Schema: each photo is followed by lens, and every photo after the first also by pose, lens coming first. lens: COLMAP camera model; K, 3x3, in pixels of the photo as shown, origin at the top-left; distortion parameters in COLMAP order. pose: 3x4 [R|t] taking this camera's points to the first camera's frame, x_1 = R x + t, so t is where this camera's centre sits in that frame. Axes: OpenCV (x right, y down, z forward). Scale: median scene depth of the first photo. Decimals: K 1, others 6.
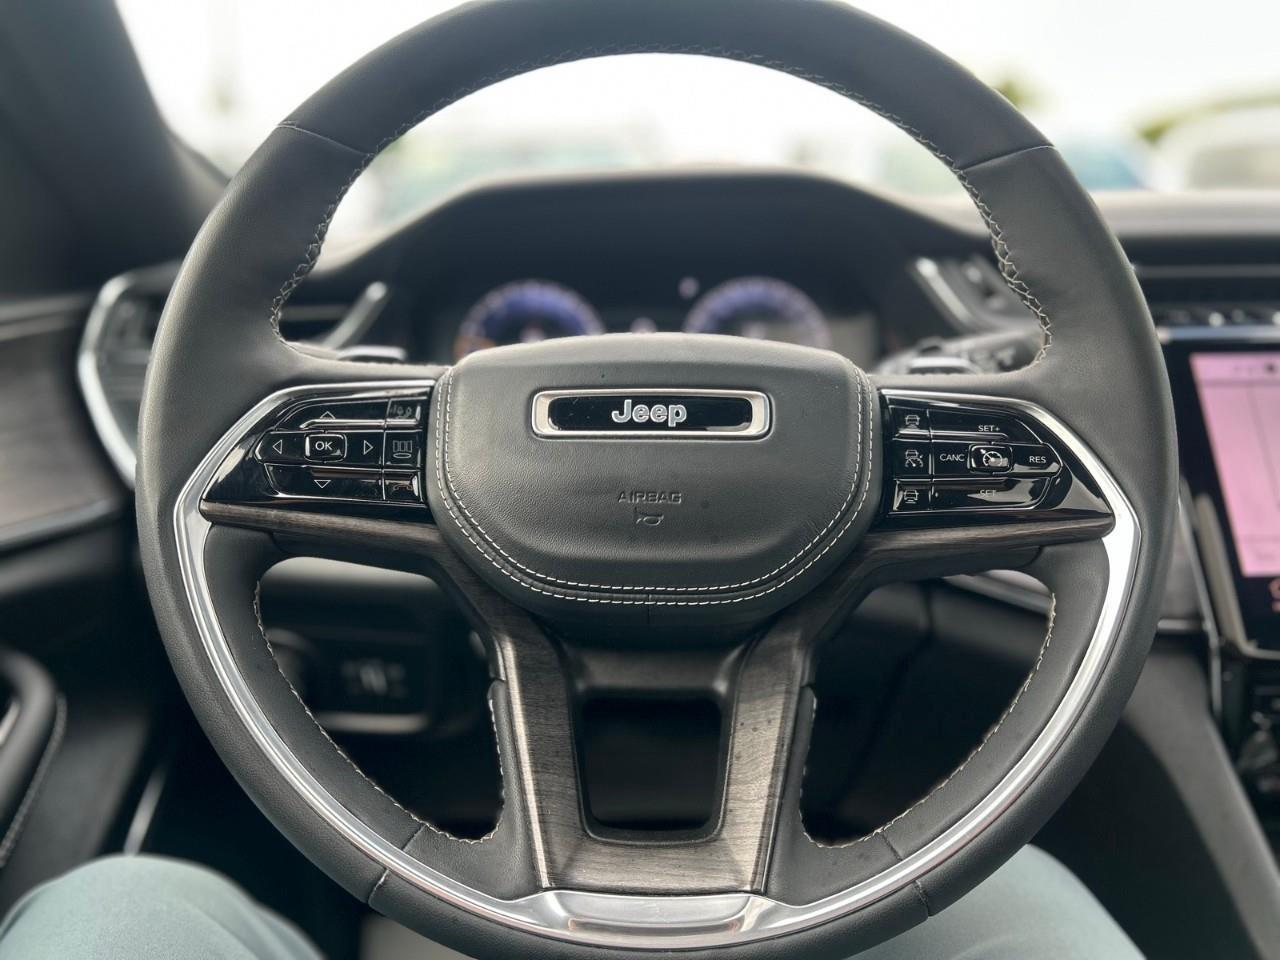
lens RADIAL K [[972.4, 0, 589.3], [0, 972.4, 484.9], [0, 0, 1]] dist [-0.013325, -0.003044]
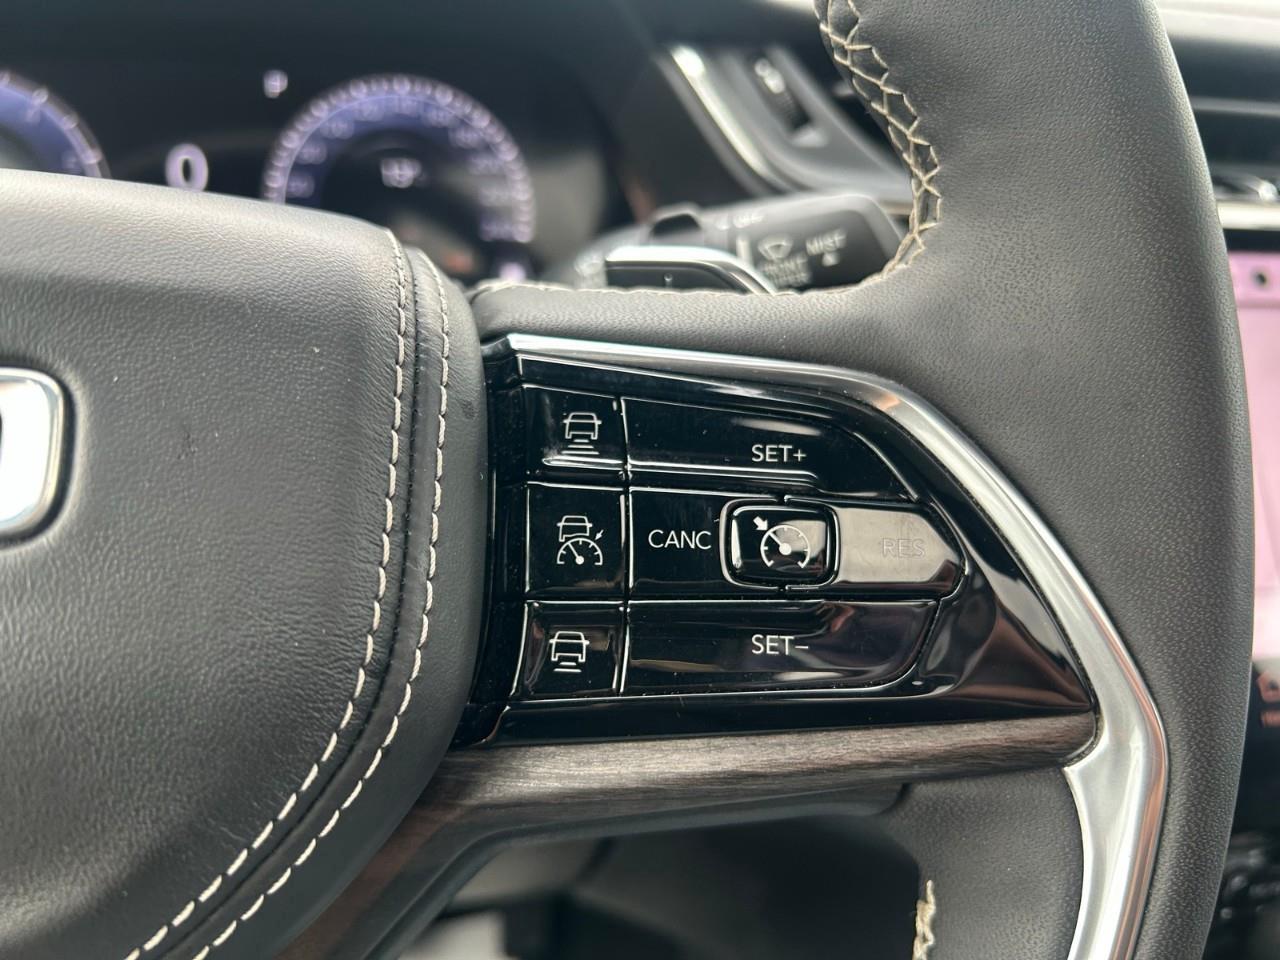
lens RADIAL K [[969.5, 0, 663.9], [0, 969.5, 494.1], [0, 0, 1]] dist [0.088097, -0.201982]
pose [[0.970386, -0.036600, 0.238771, 0.273916], [0.004402, 0.990970, 0.134011, -0.089967], [-0.241520, -0.128991, 0.961785, 0.637420]]
